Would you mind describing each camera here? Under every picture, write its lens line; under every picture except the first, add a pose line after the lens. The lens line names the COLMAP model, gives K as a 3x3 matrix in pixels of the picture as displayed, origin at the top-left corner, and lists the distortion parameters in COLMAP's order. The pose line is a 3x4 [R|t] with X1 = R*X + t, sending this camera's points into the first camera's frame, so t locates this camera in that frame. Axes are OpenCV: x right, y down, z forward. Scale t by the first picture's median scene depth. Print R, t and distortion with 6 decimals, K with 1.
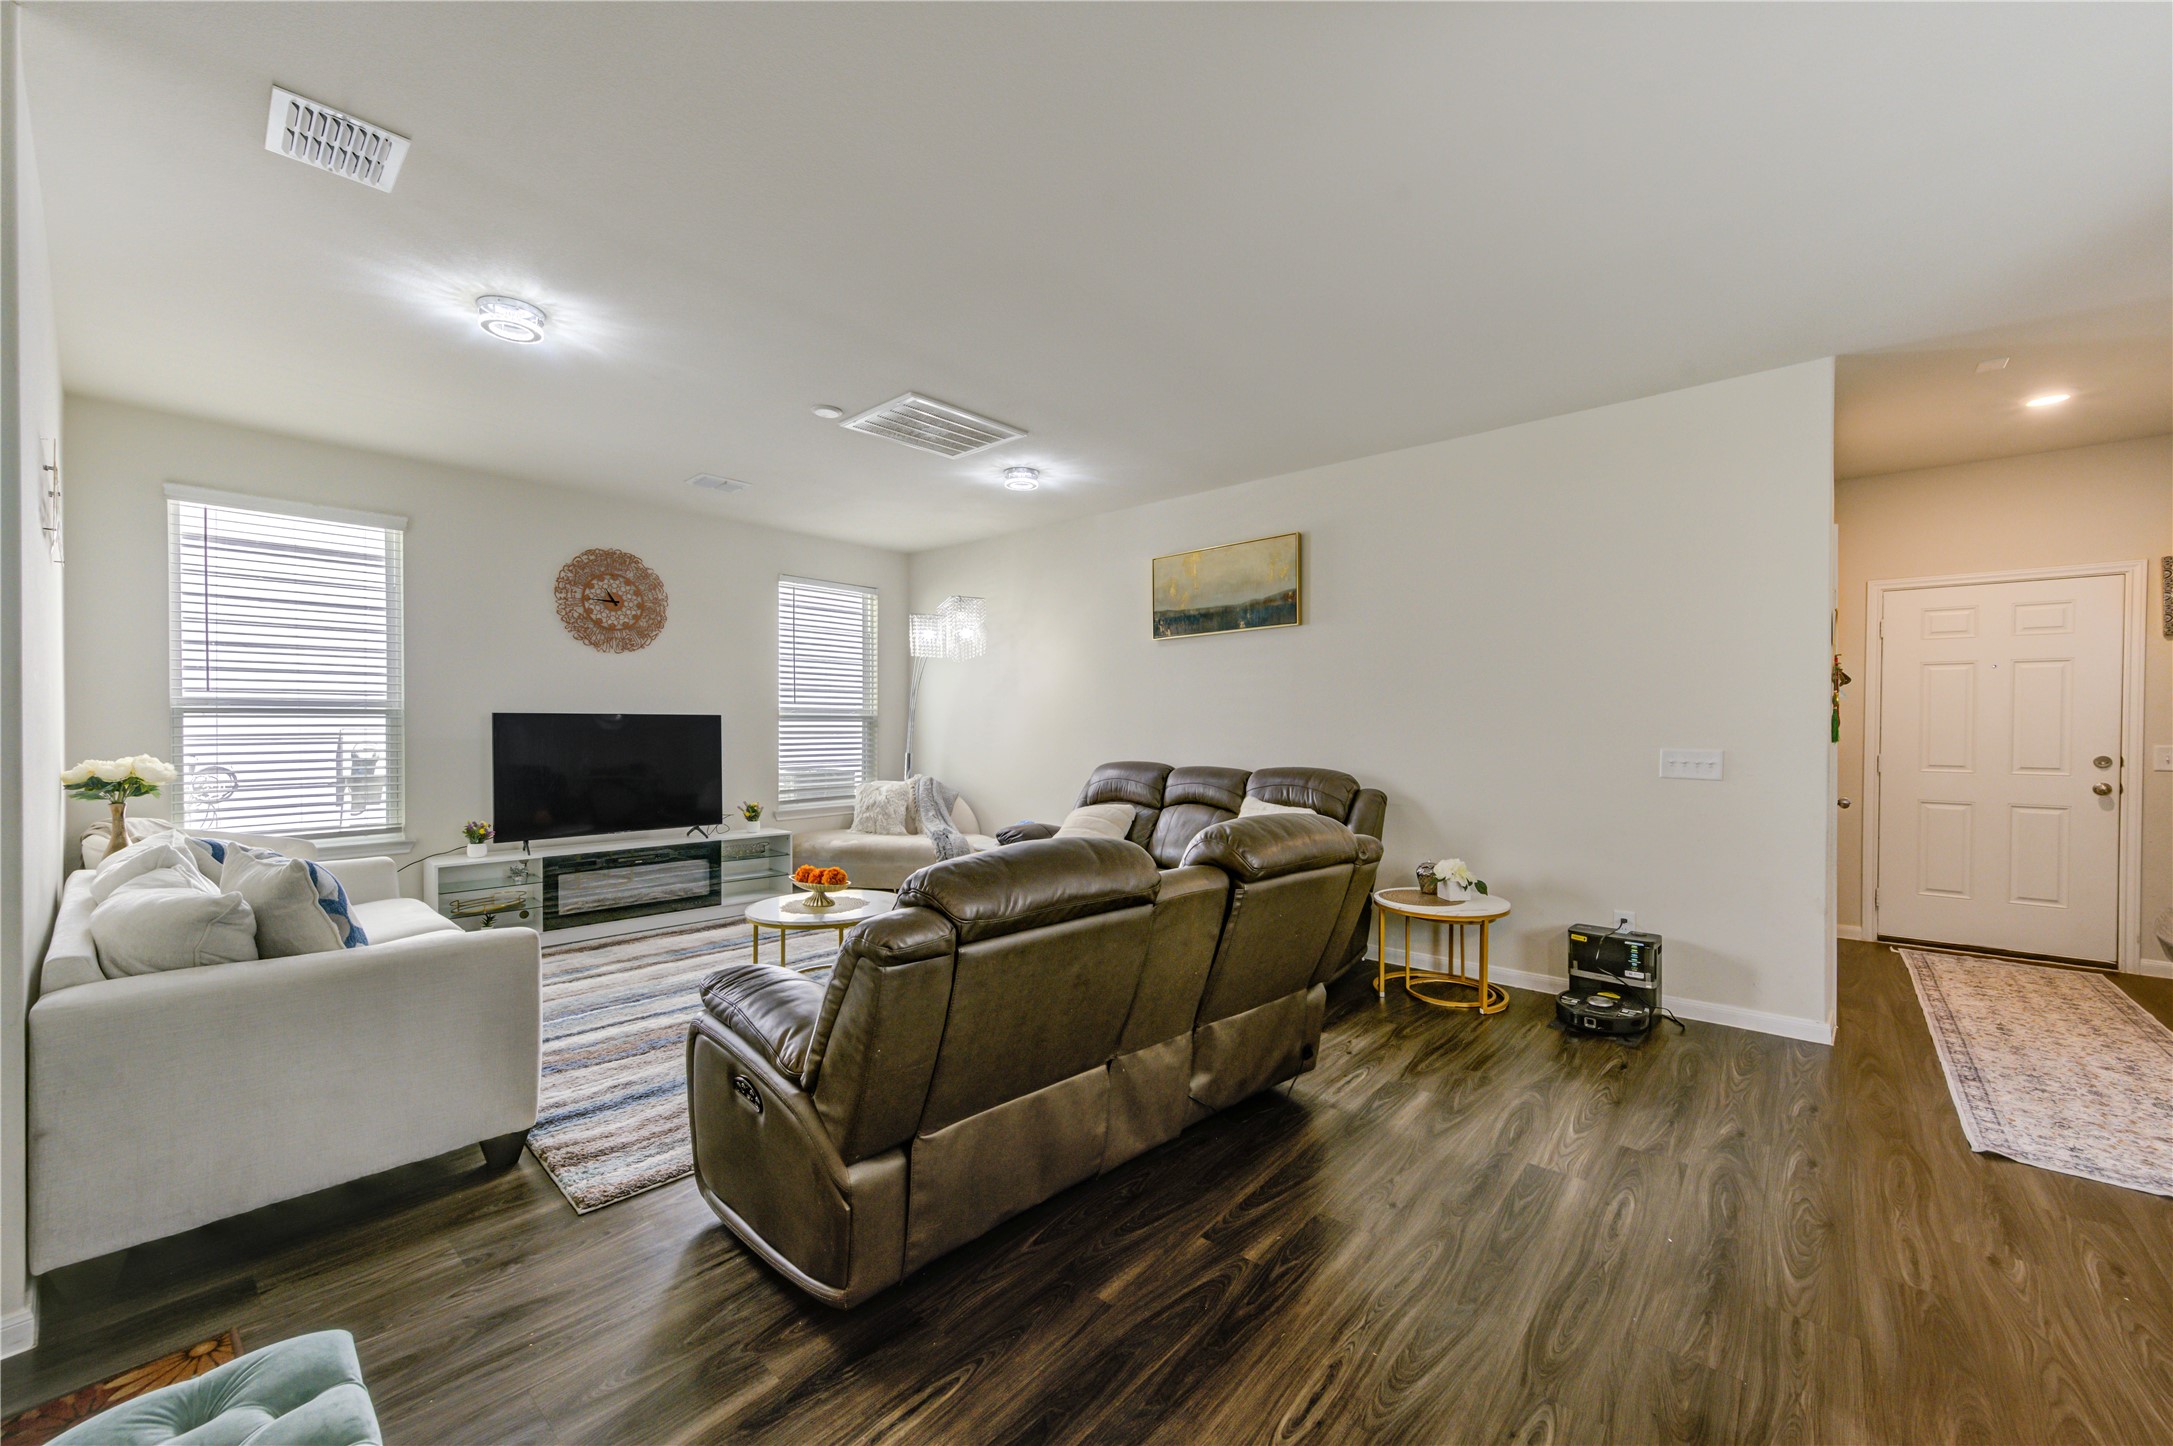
lens RADIAL K [[852.1, 0, 1105.0], [0, 852.1, 734.0], [0, 0, 1]] dist [0.002718, -0.000720]
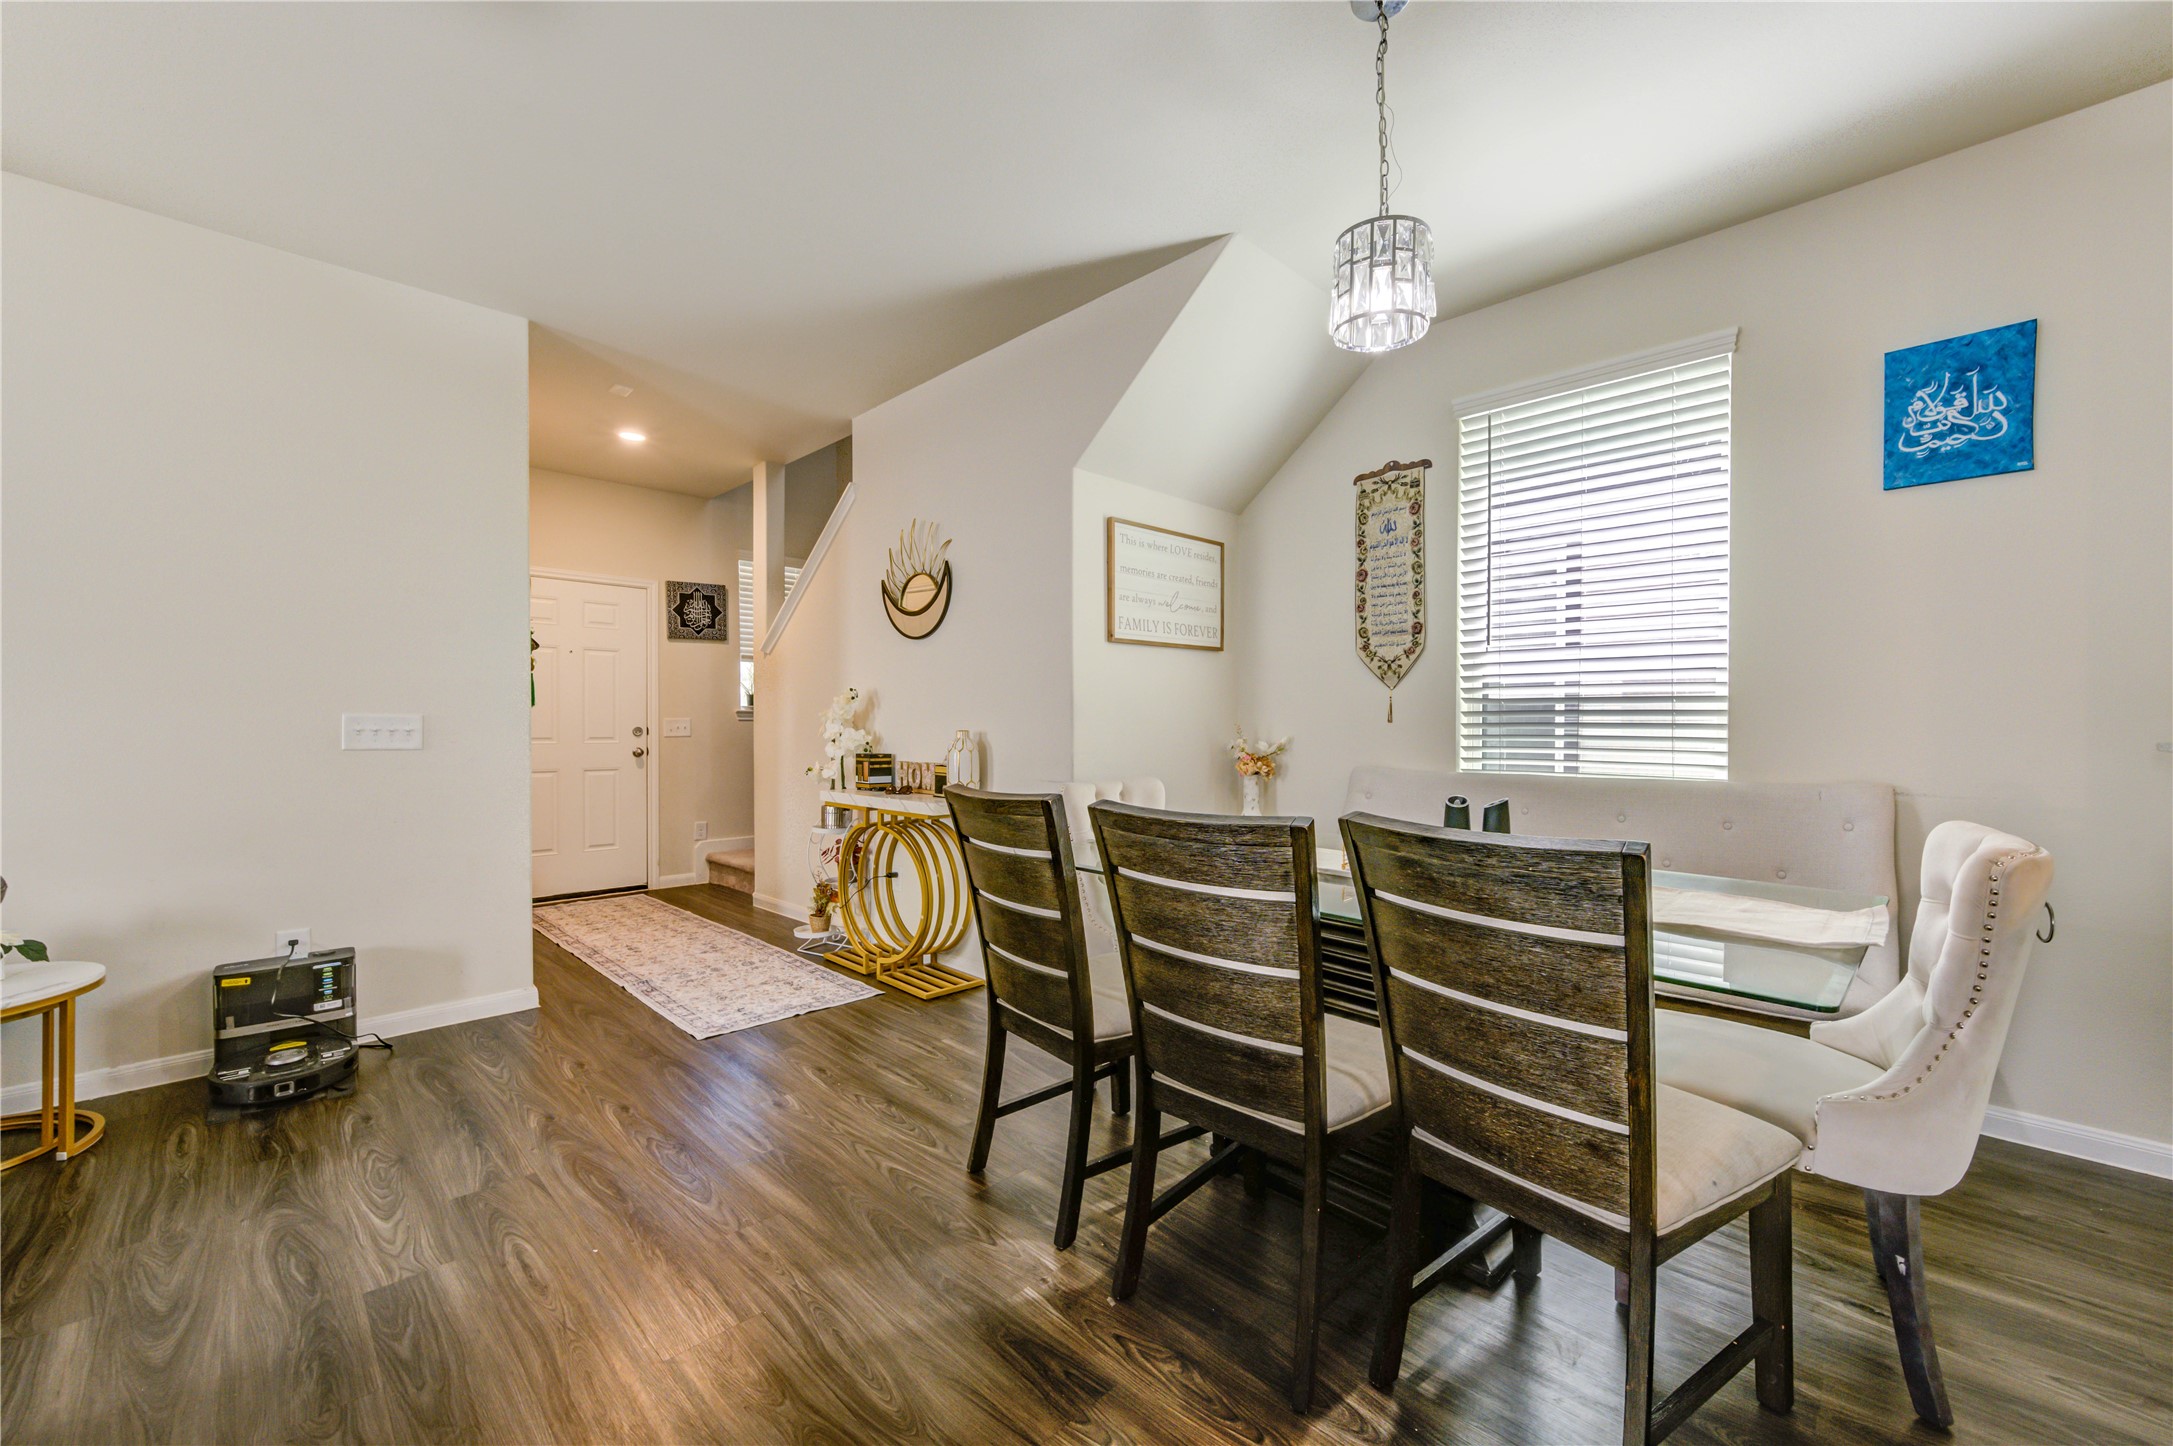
lens RADIAL K [[852.1, 0, 1109.2], [0, 852.1, 735.0], [0, 0, 1]] dist [0.002718, -0.000720]
pose [[0.073825, -0.015818, 0.997146, -0.071695], [0.012983, 0.999805, 0.014899, 0.027782], [-0.997187, 0.011846, 0.074016, 0.184172]]
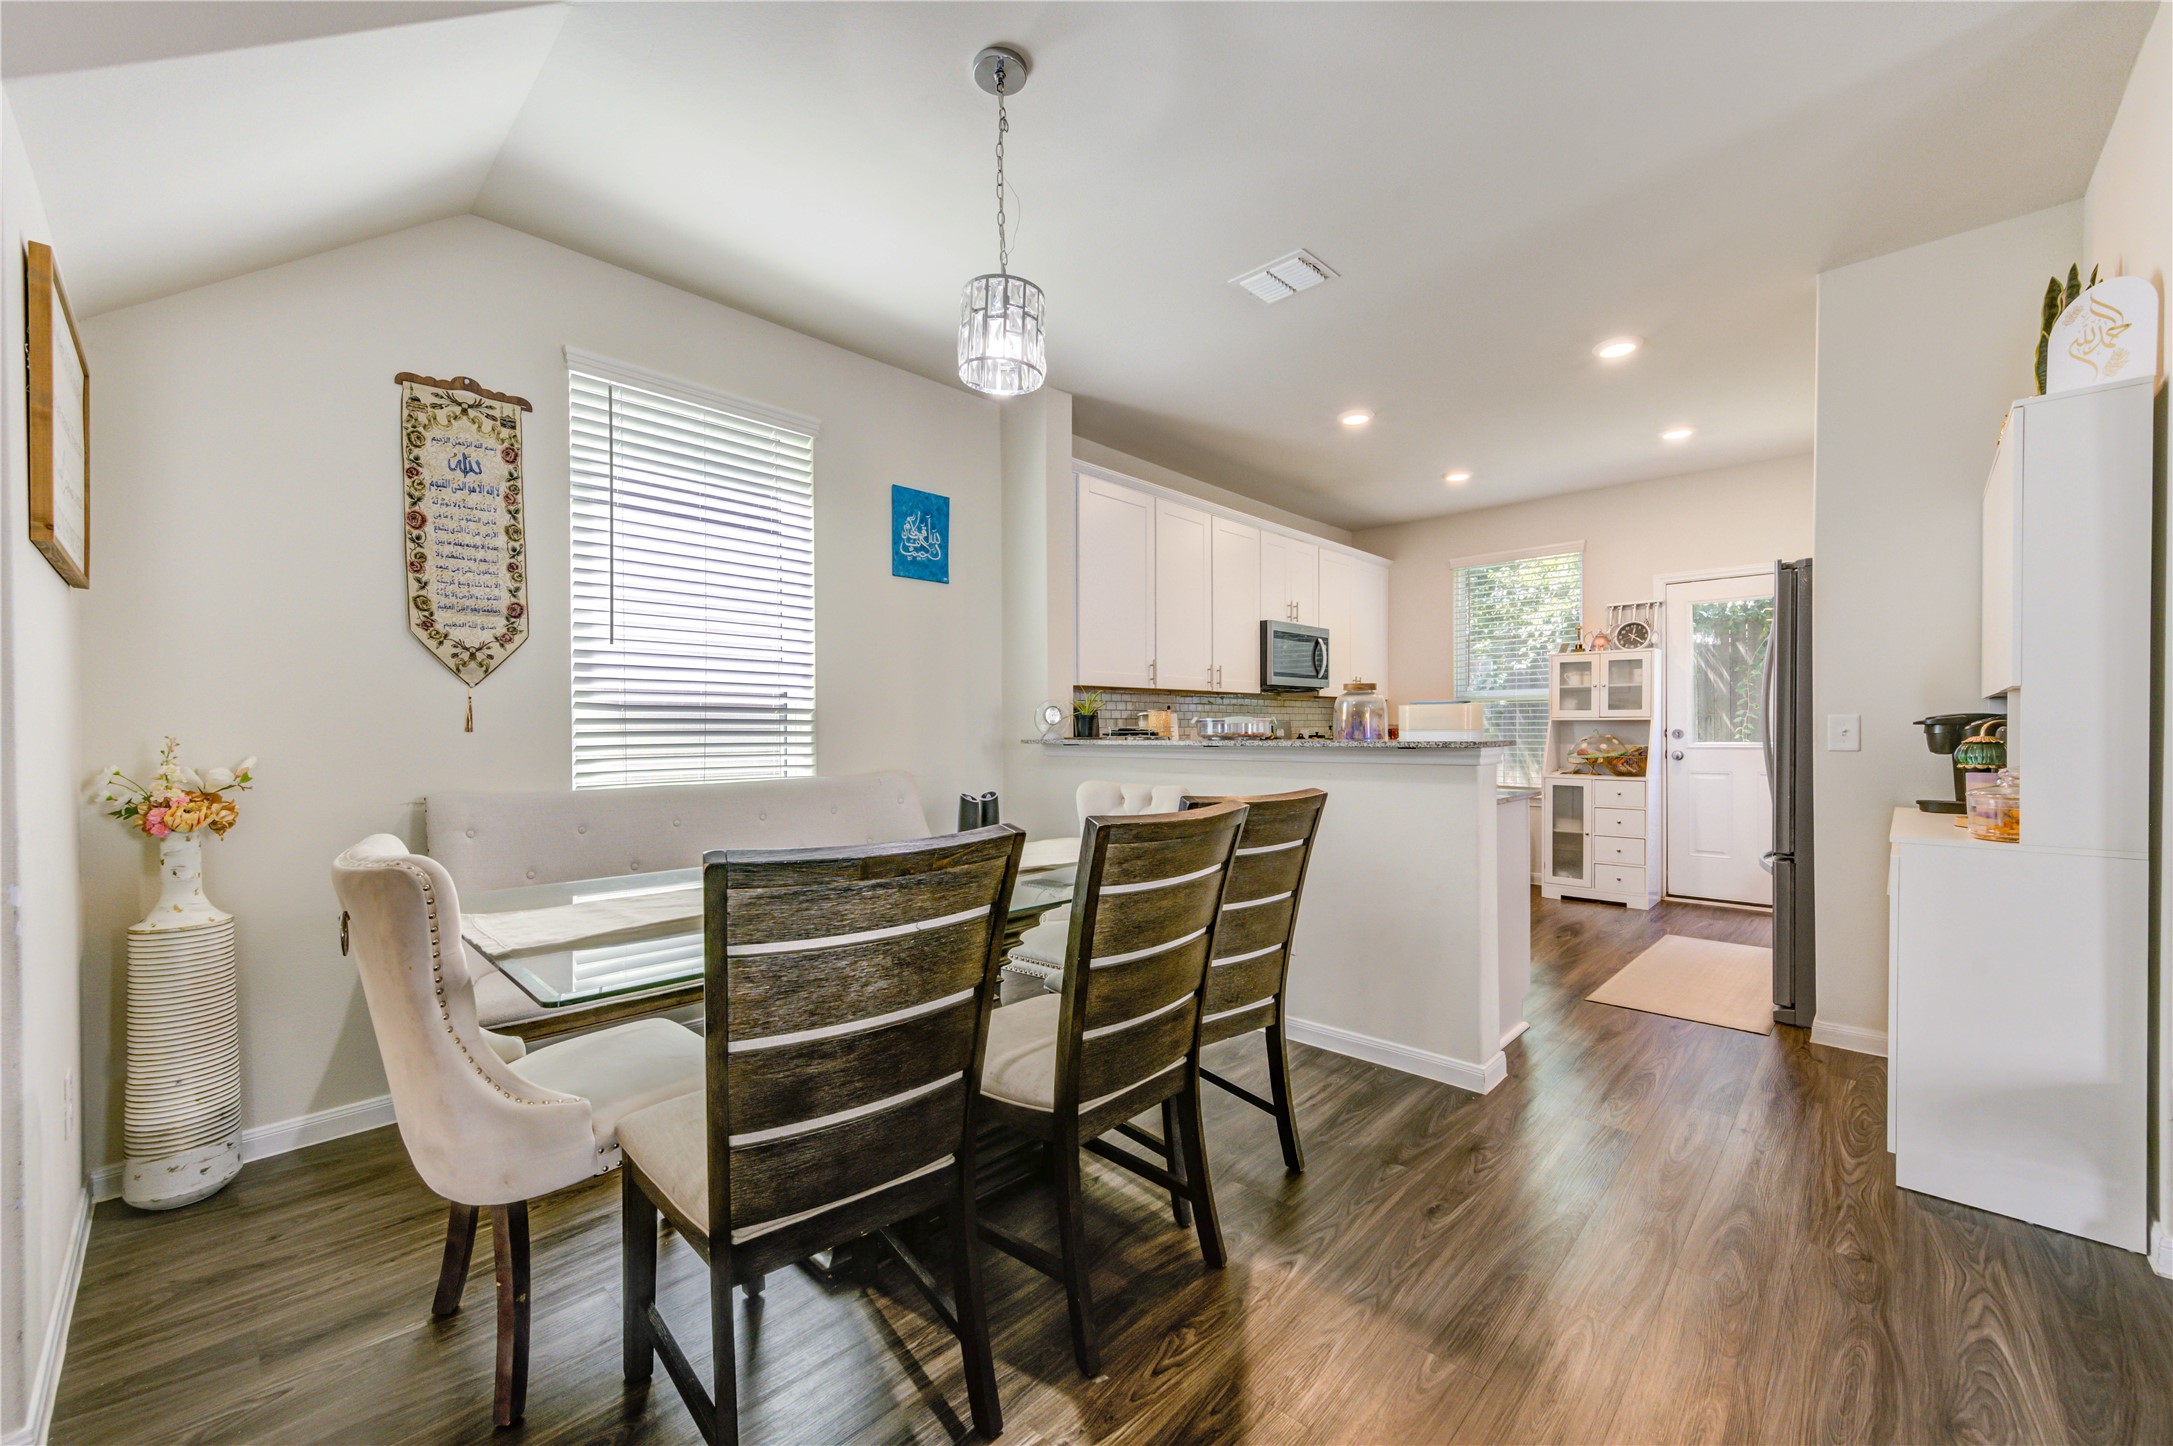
lens RADIAL K [[852.1, 0, 1095.3], [0, 852.1, 733.6], [0, 0, 1]] dist [0.002718, -0.000720]
pose [[-0.998502, 0.004054, 0.054572, 0.270989], [0.004983, 0.999845, 0.016900, 0.024749], [-0.054495, 0.017147, -0.998367, 0.531925]]
